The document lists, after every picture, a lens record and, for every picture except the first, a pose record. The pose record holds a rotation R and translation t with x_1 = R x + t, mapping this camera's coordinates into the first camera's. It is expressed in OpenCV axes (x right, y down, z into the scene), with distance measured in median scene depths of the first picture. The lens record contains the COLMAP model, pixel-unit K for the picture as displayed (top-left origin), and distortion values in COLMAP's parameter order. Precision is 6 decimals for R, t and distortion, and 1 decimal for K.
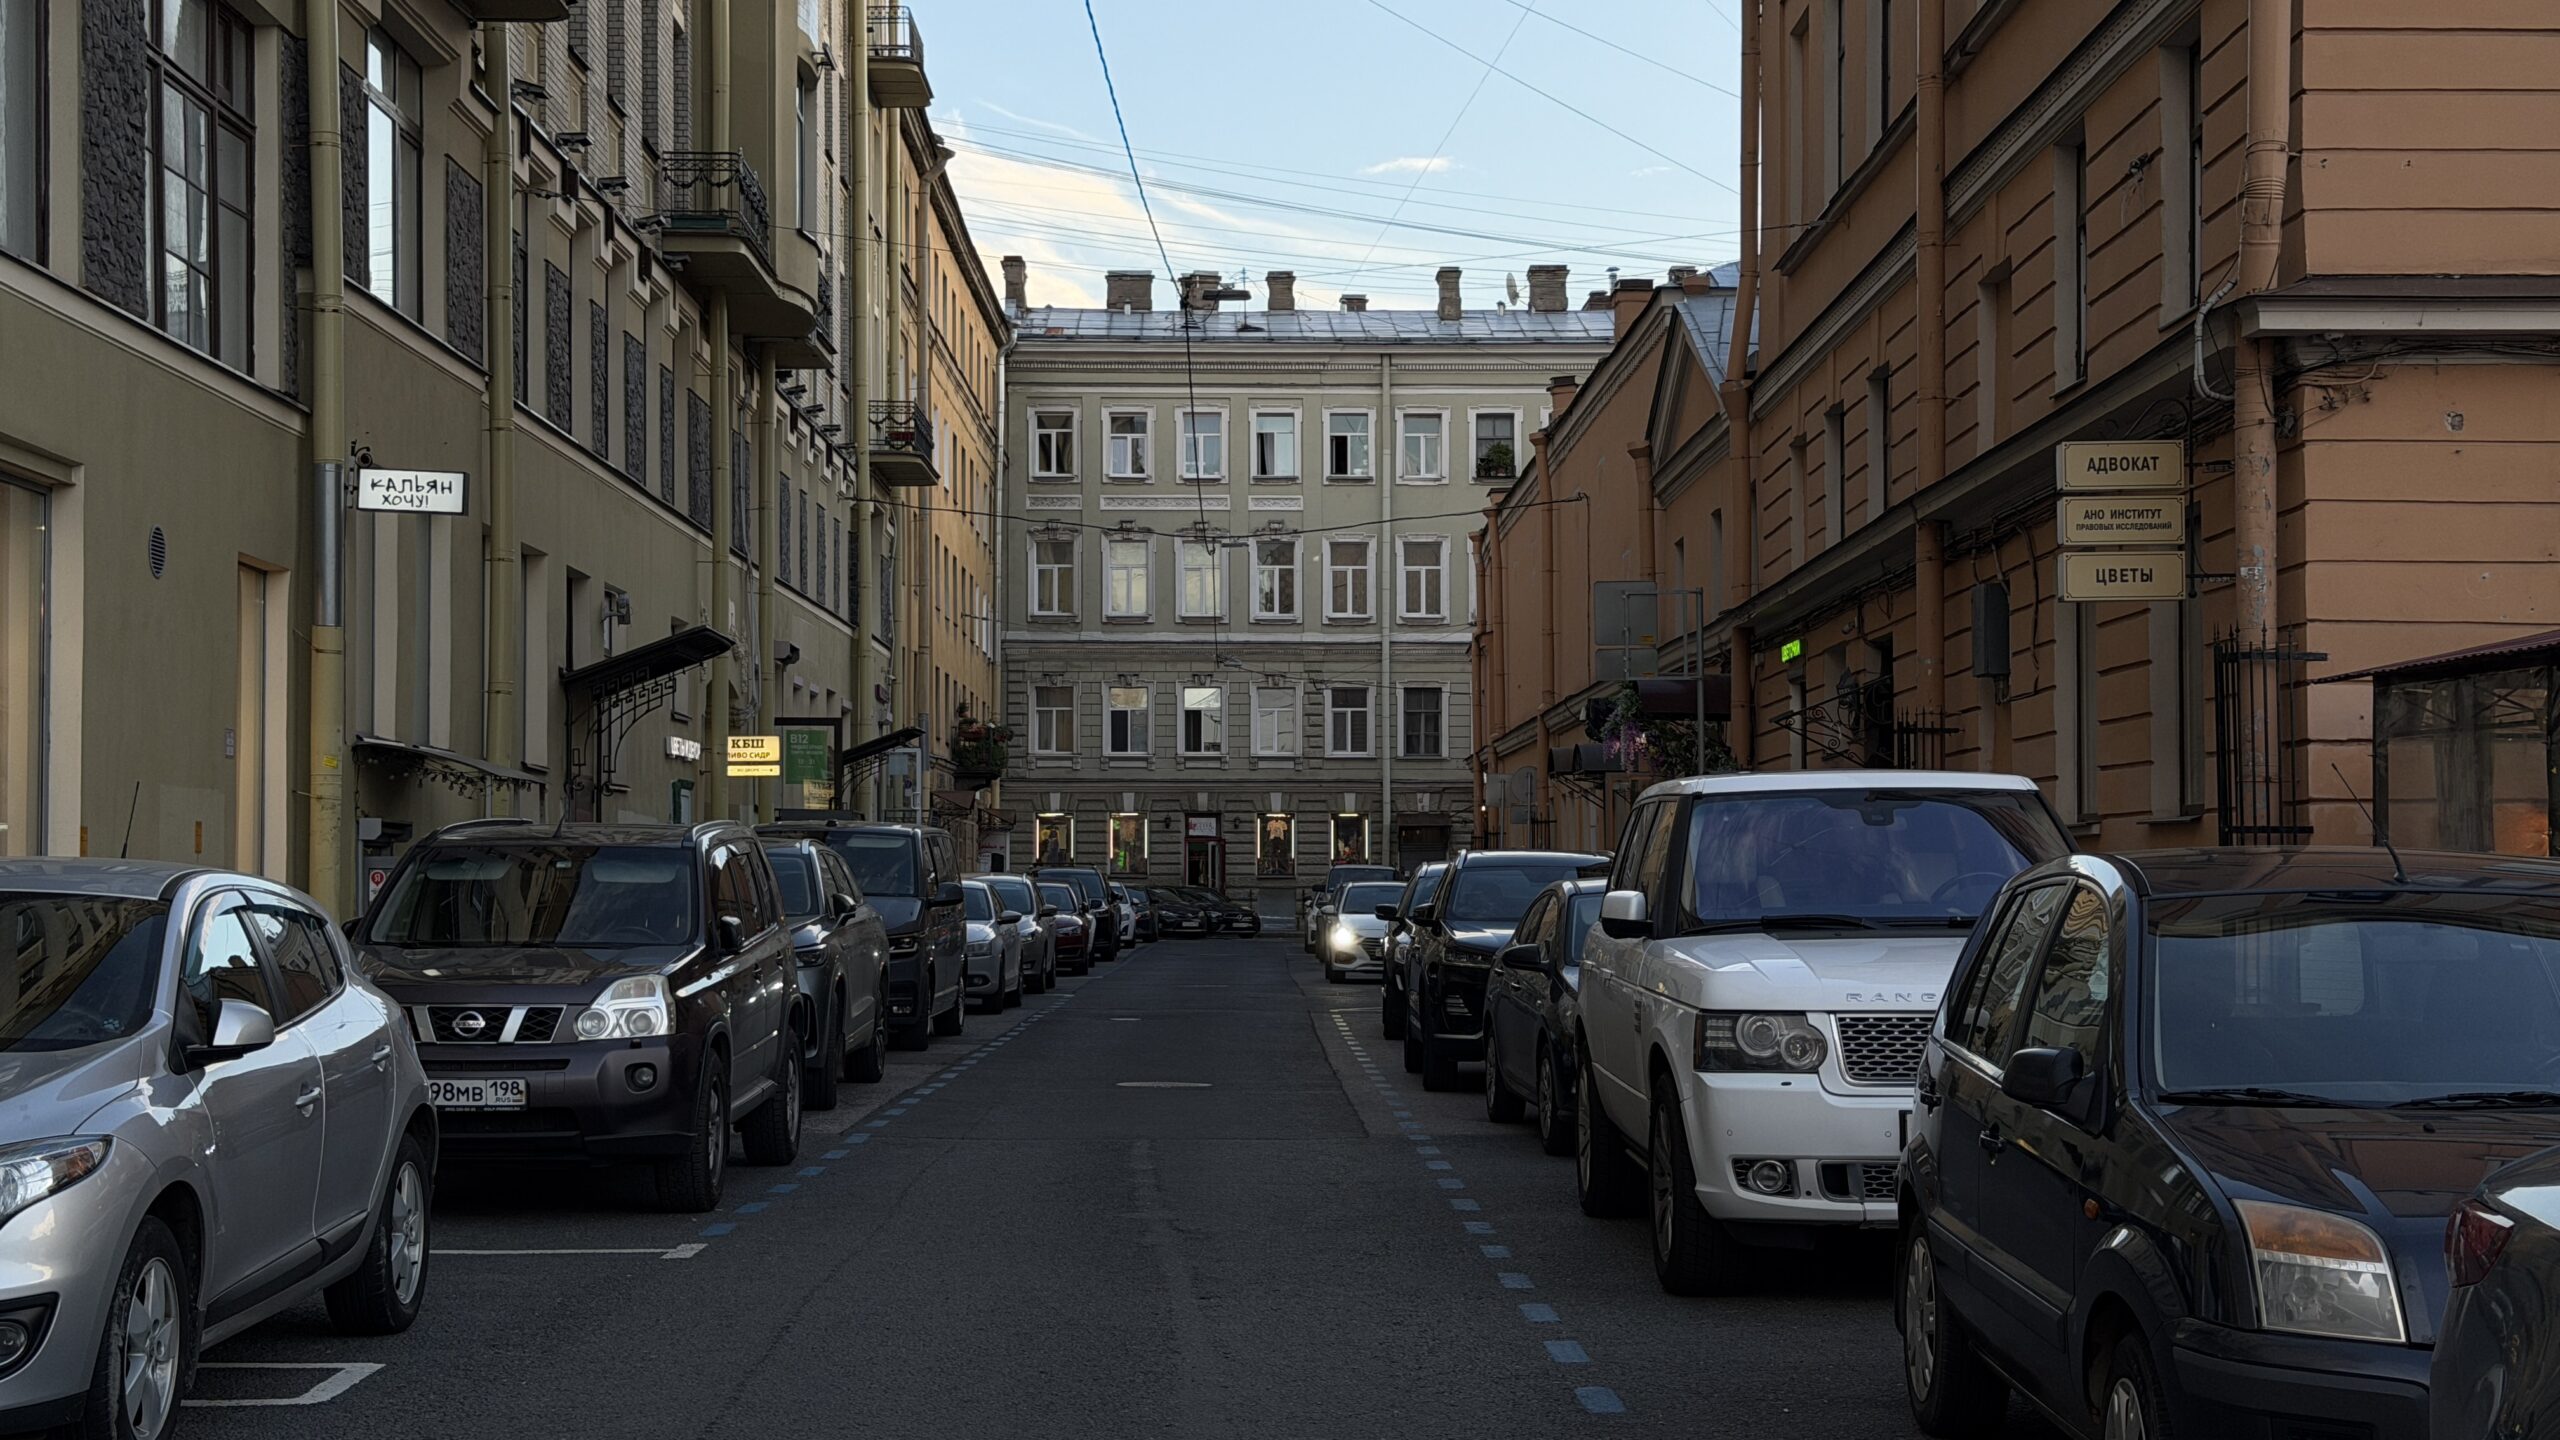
lens RADIAL K [[3672.7, 0, 1276.2], [0, 3672.7, 771.9], [0, 0, 1]] dist [0.082469, 0.000000]
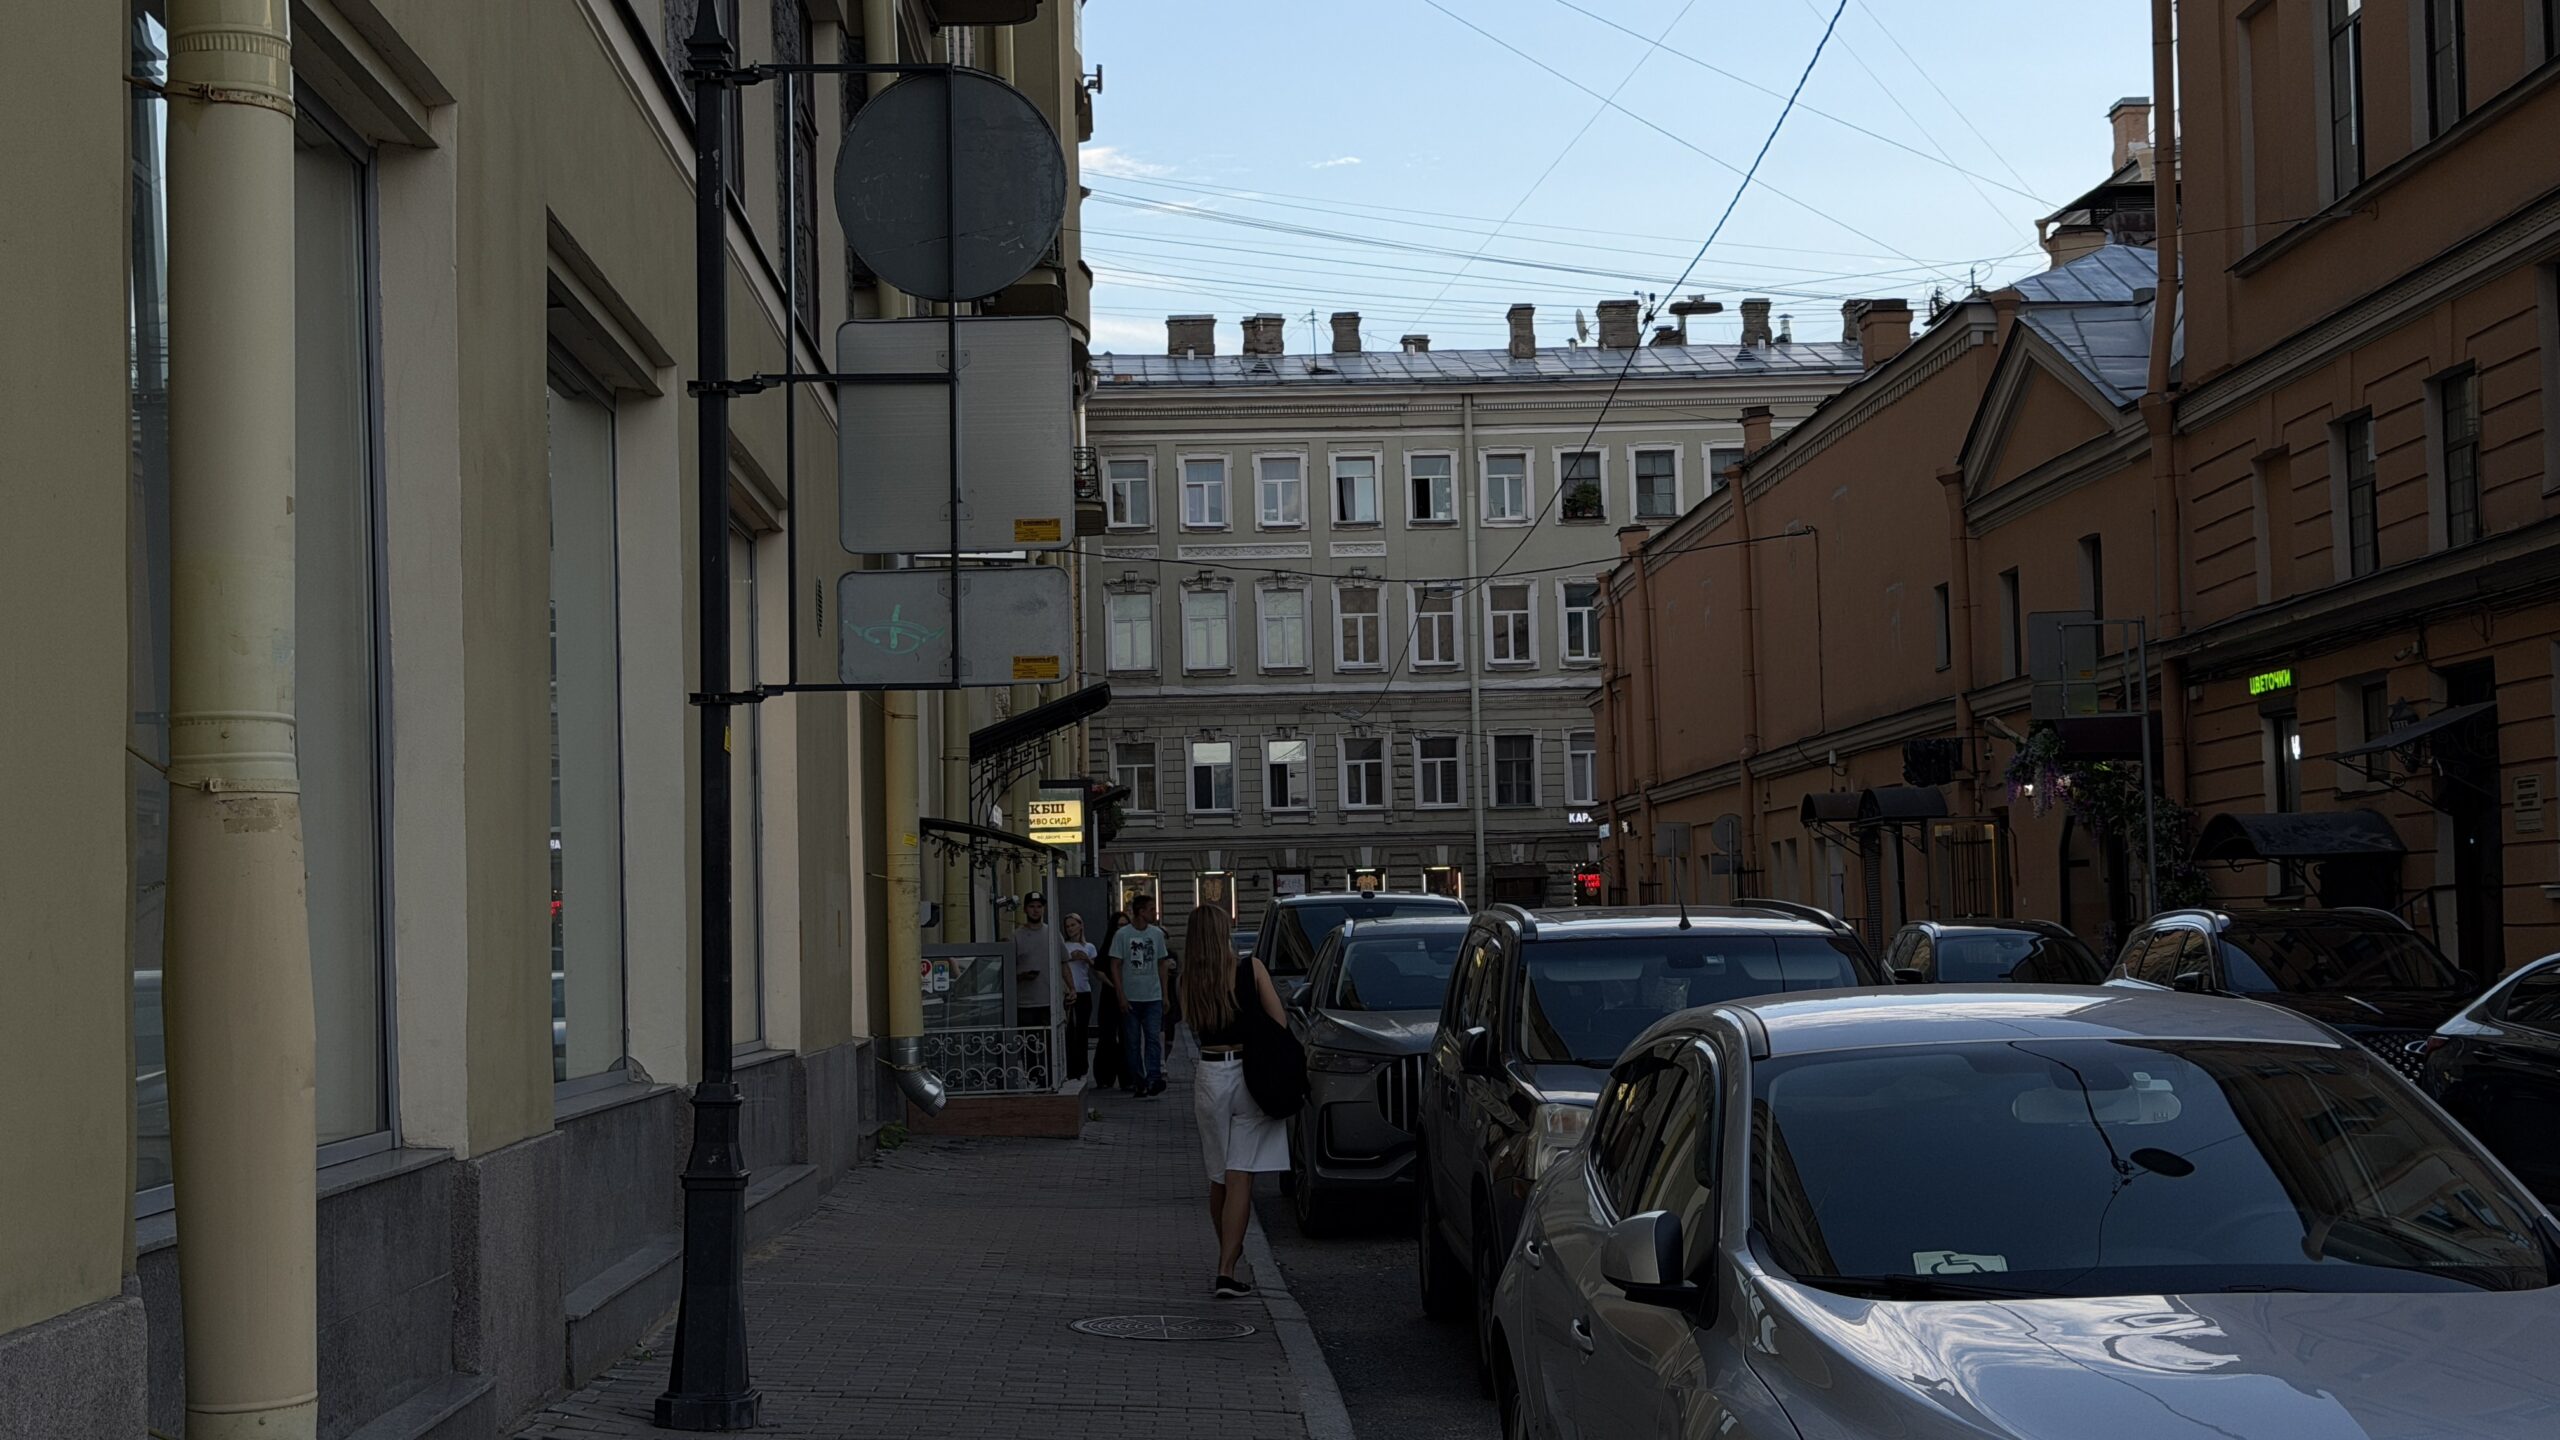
lens RADIAL K [[3672.7, 0, 1266.2], [0, 3672.7, 732.7], [0, 0, 1]] dist [0.082469, 0.000000]
pose [[0.999329, -0.022864, 0.028624, -0.084765], [0.023573, 0.999417, -0.024678, -0.001977], [-0.028043, 0.025336, 0.999286, 0.049512]]
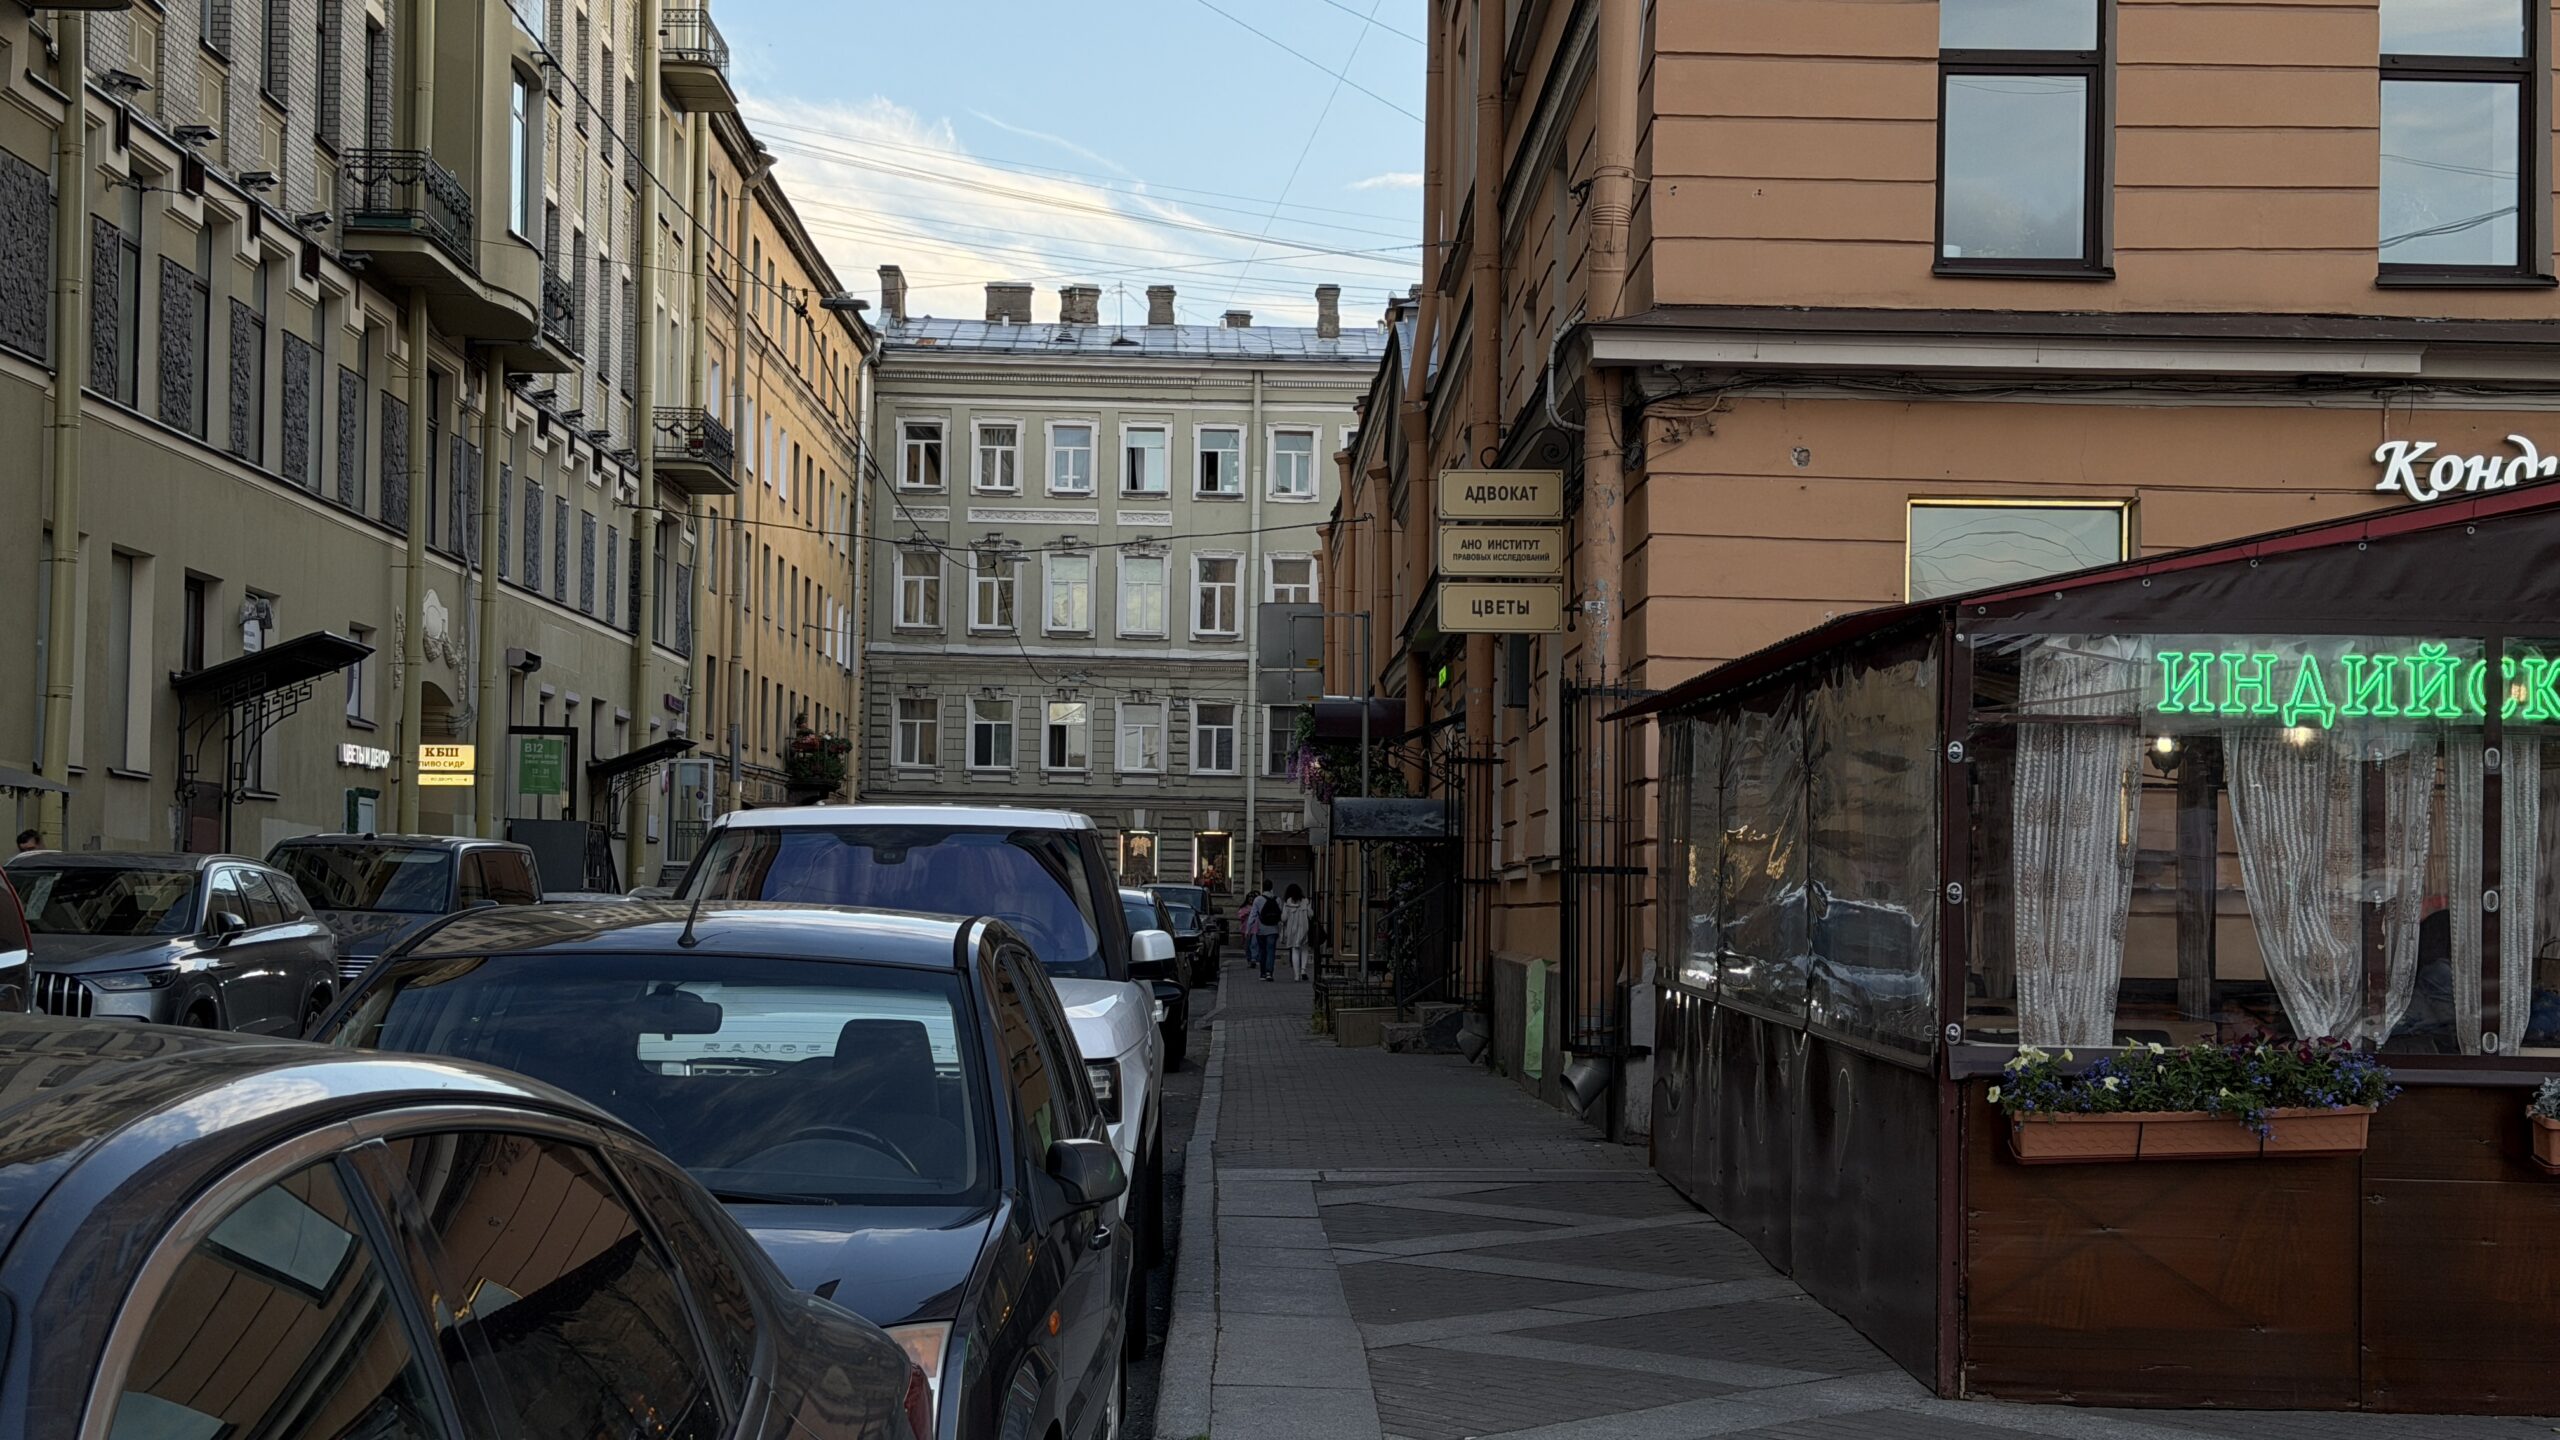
lens RADIAL K [[3672.7, 0, 1304.1], [0, 3672.7, 774.5], [0, 0, 1]] dist [0.082469, 0.000000]
pose [[0.999832, 0.016906, 0.007097, 0.059022], [-0.016881, 0.999851, -0.003570, -0.001577], [-0.007157, 0.003450, 0.999968, 0.009089]]
